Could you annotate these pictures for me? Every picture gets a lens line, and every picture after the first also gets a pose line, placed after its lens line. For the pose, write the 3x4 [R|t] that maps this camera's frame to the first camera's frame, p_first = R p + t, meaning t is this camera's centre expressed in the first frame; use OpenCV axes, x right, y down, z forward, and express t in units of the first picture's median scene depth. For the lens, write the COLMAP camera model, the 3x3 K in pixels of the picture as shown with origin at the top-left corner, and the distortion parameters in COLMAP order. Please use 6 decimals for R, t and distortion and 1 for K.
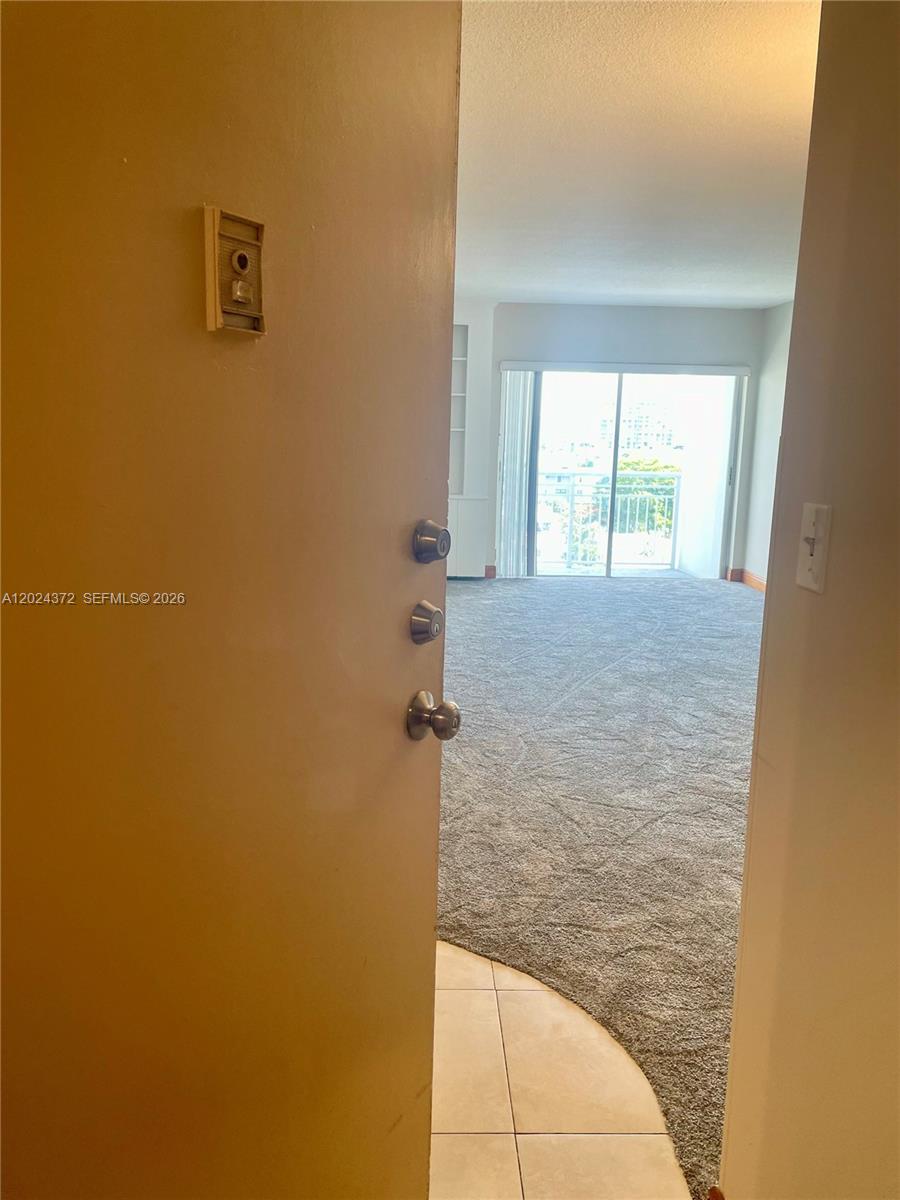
lens RADIAL K [[903.7, 0, 447.0], [0, 903.7, 606.4], [0, 0, 1]] dist [0.072610, -0.092400]
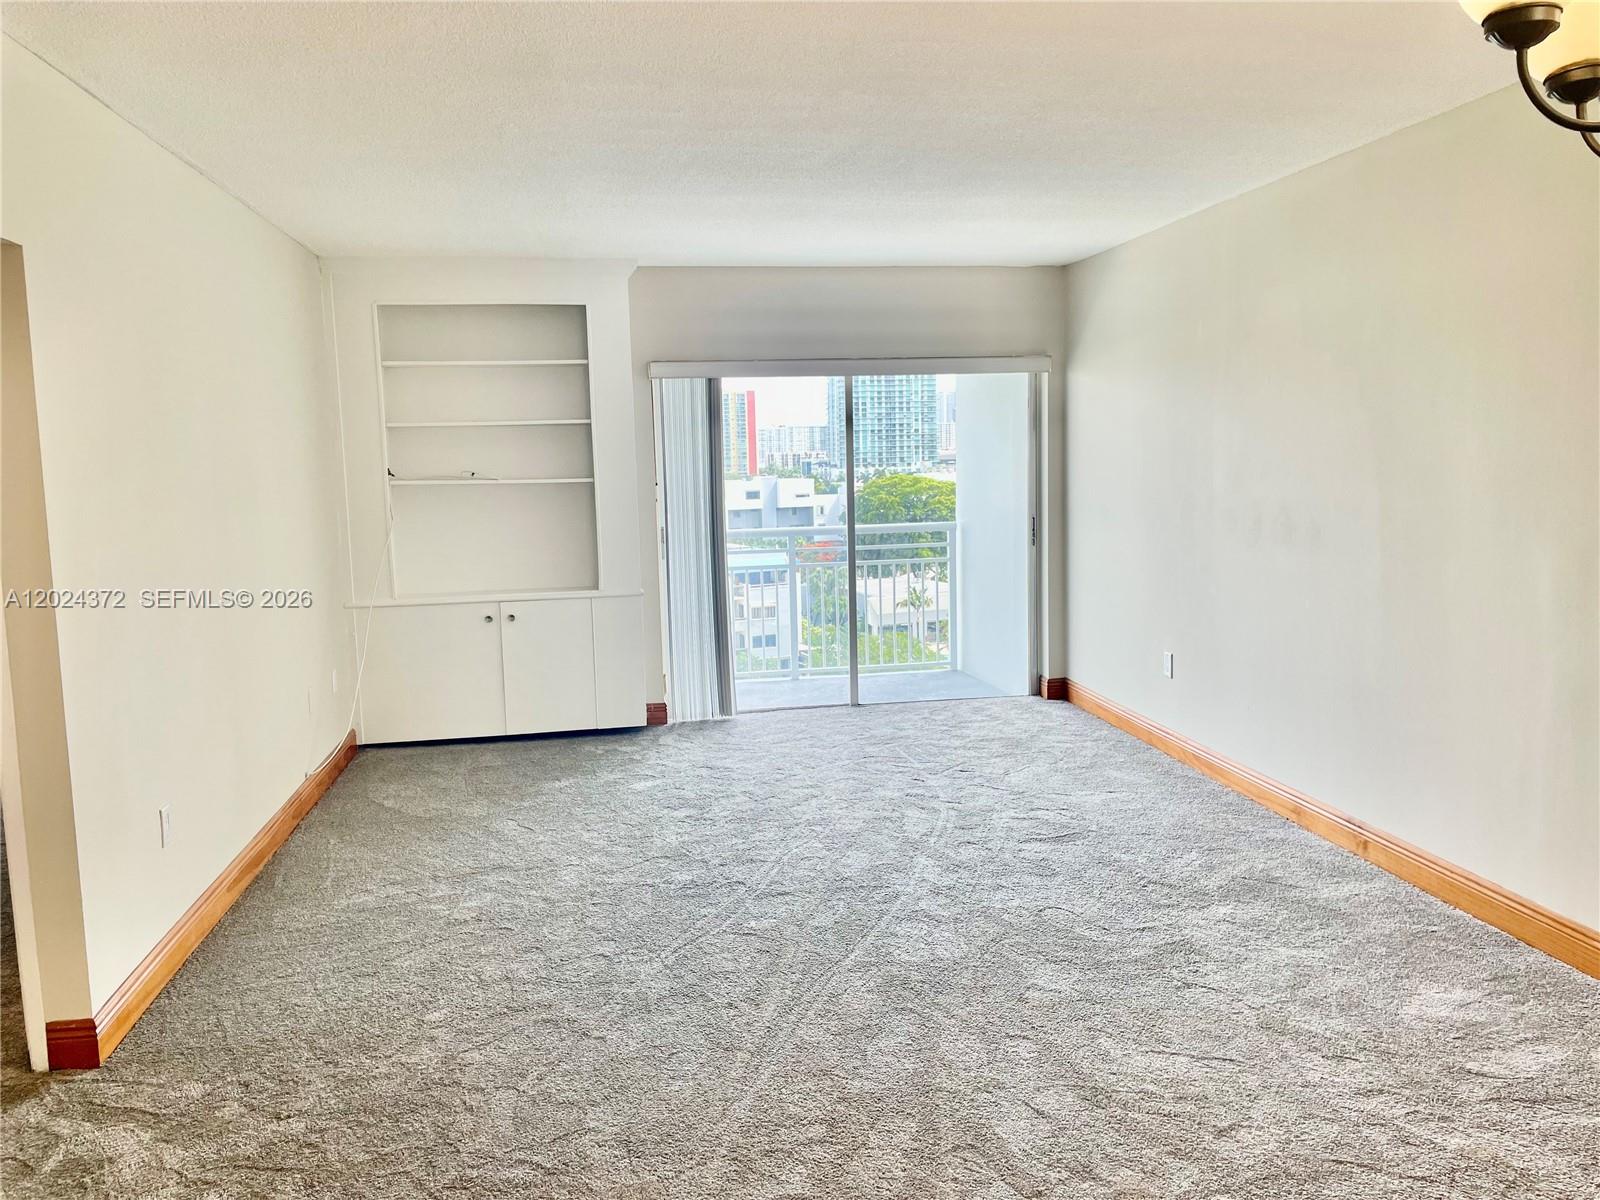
lens RADIAL K [[1205.0, 0, 807.5], [0, 1205.0, 608.9], [0, 0, 1]] dist [0.072610, -0.092400]
pose [[0.989767, -0.066616, 0.126187, 0.059037], [0.073888, 0.995812, -0.053847, -0.066887], [-0.122072, 0.062620, 0.990544, 0.239068]]
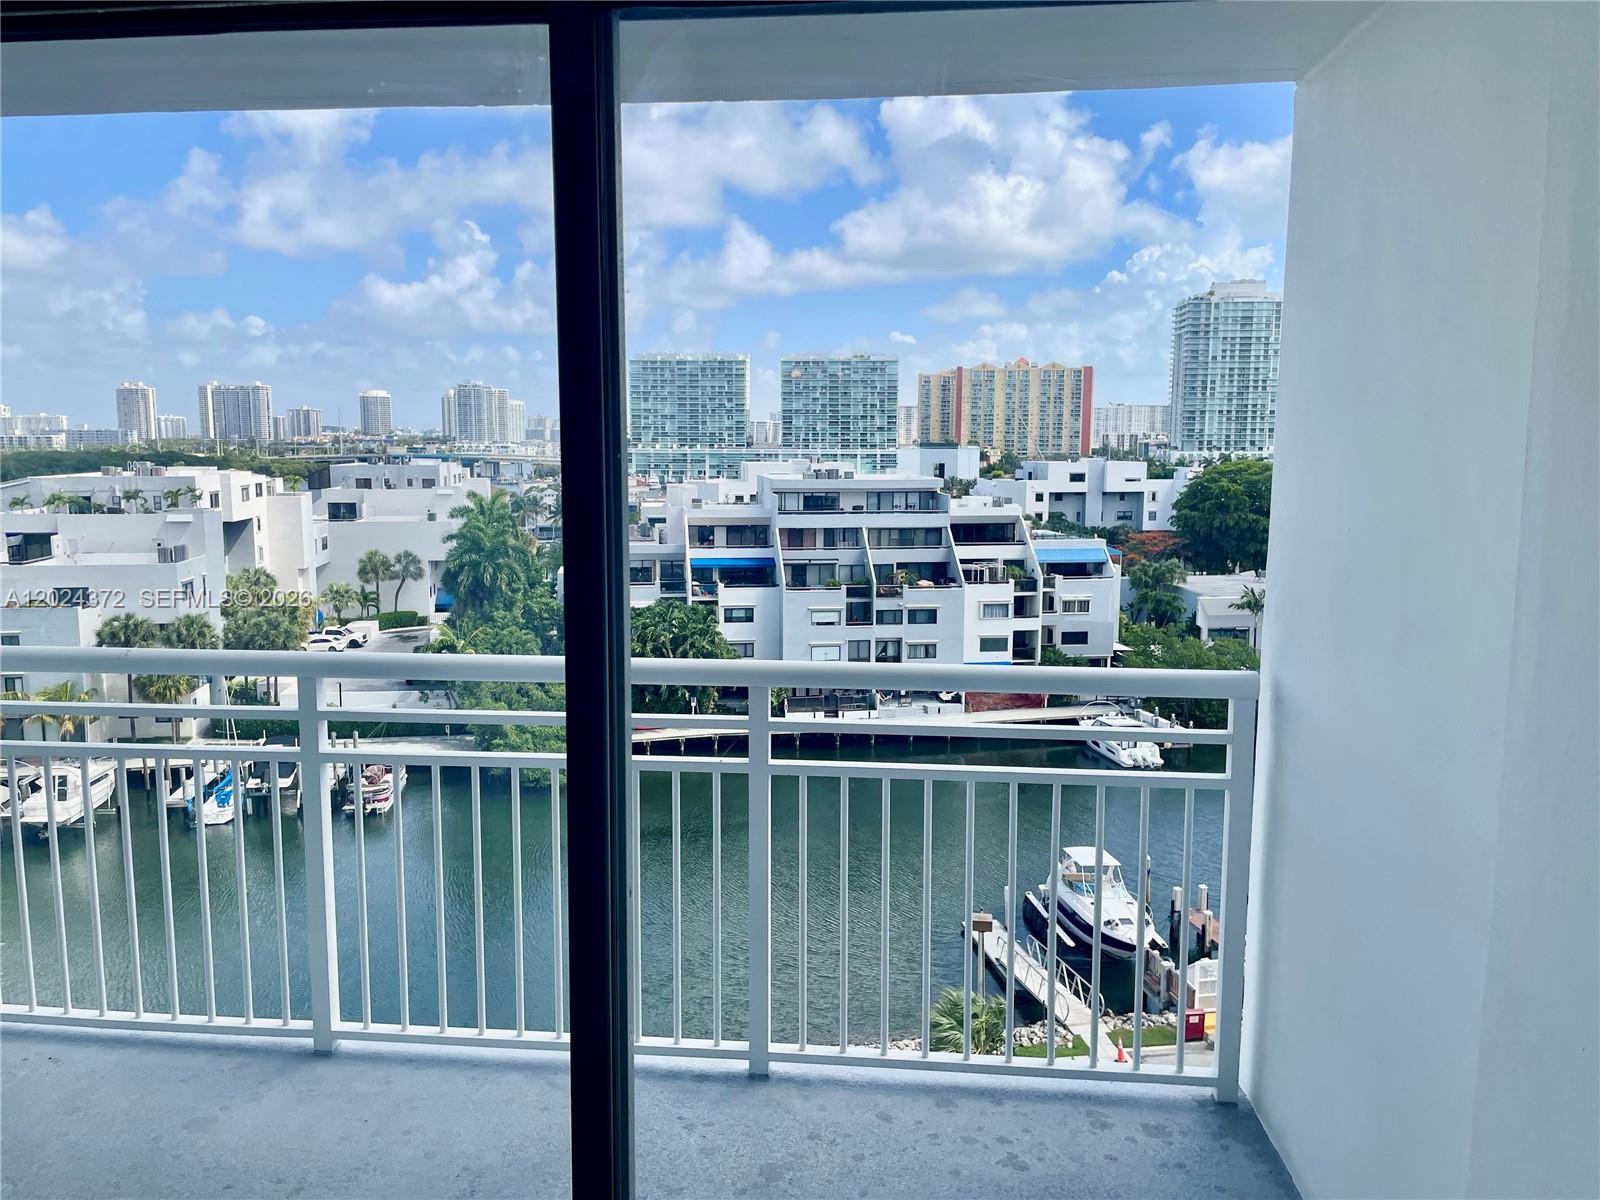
lens RADIAL K [[1205.0, 0, 808.4], [0, 1205.0, 625.7], [0, 0, 1]] dist [0.072610, -0.092400]
pose [[0.990494, -0.001027, -0.137551, 0.093079], [-0.003232, 0.999522, -0.030732, -0.090406], [0.137517, 0.030885, 0.990018, 0.359380]]
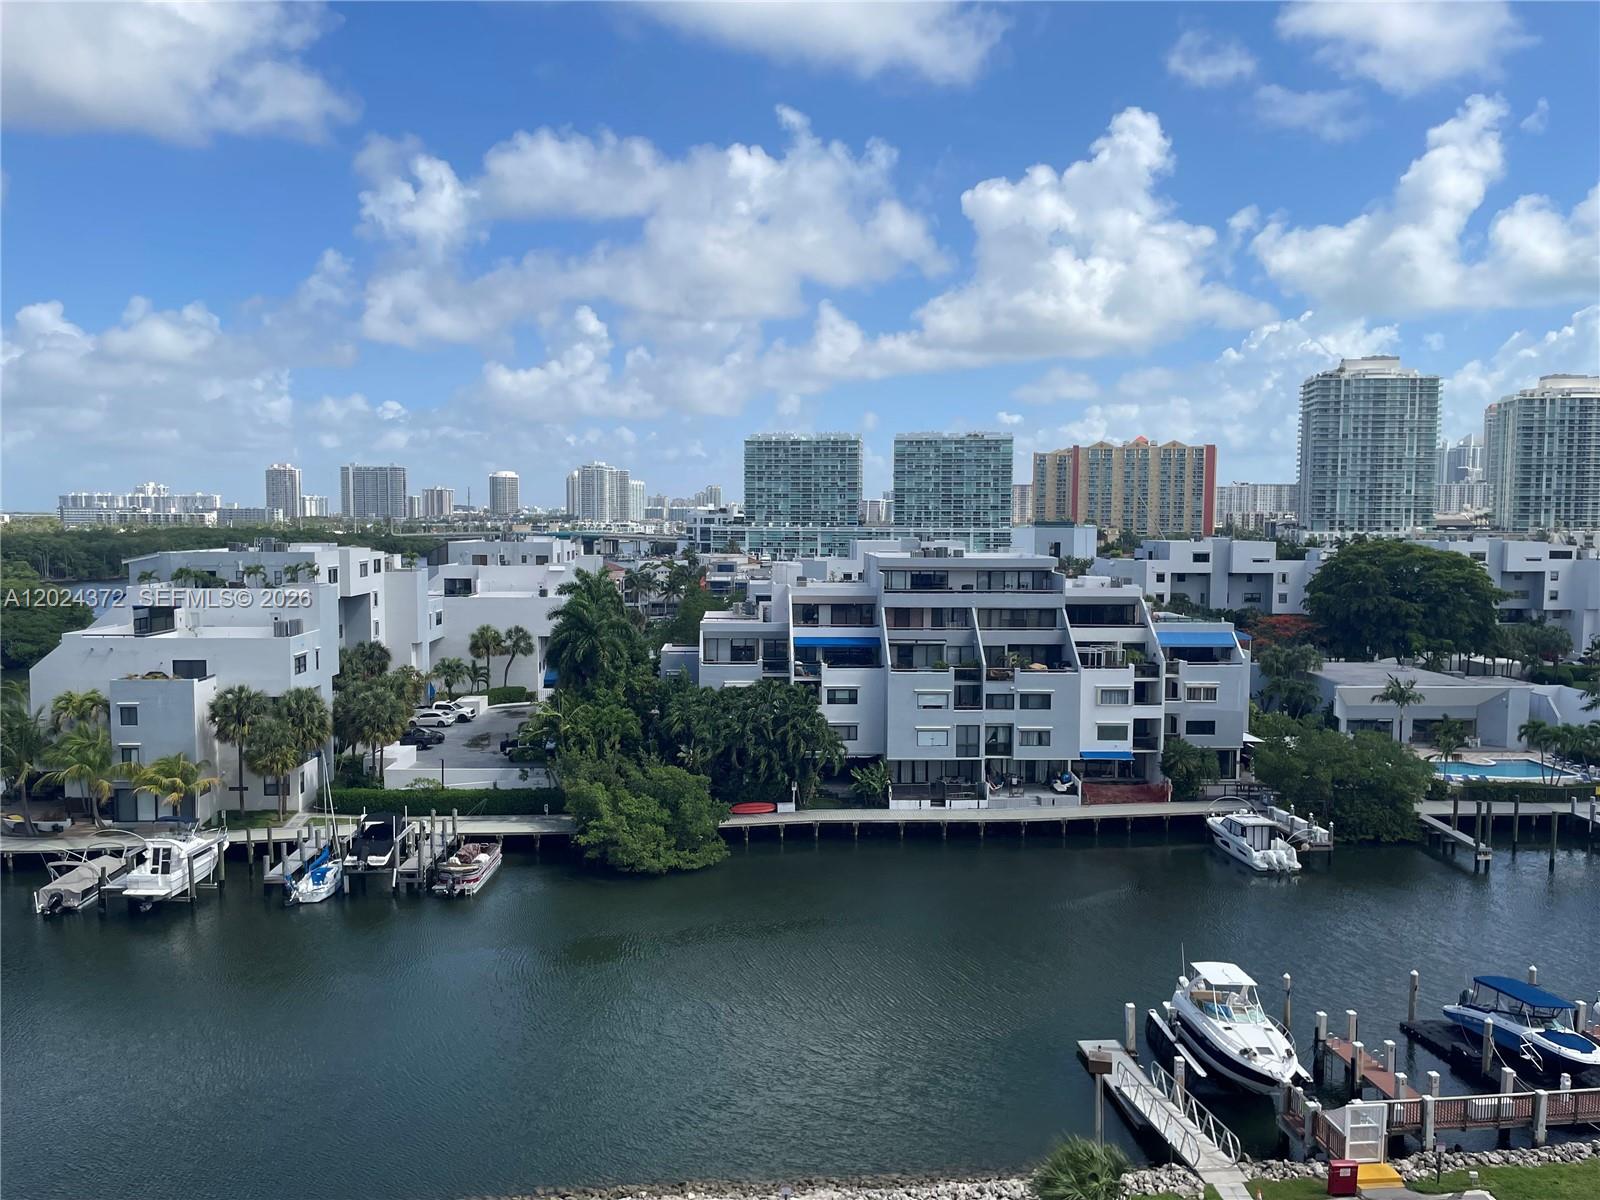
lens RADIAL K [[1205.0, 0, 813.9], [0, 1205.0, 609.1], [0, 0, 1]] dist [0.072610, -0.092400]
pose [[0.974206, -0.002204, -0.225649, 0.096237], [-0.022641, 0.993952, -0.107456, -0.102384], [0.224521, 0.109793, 0.968264, 0.443775]]
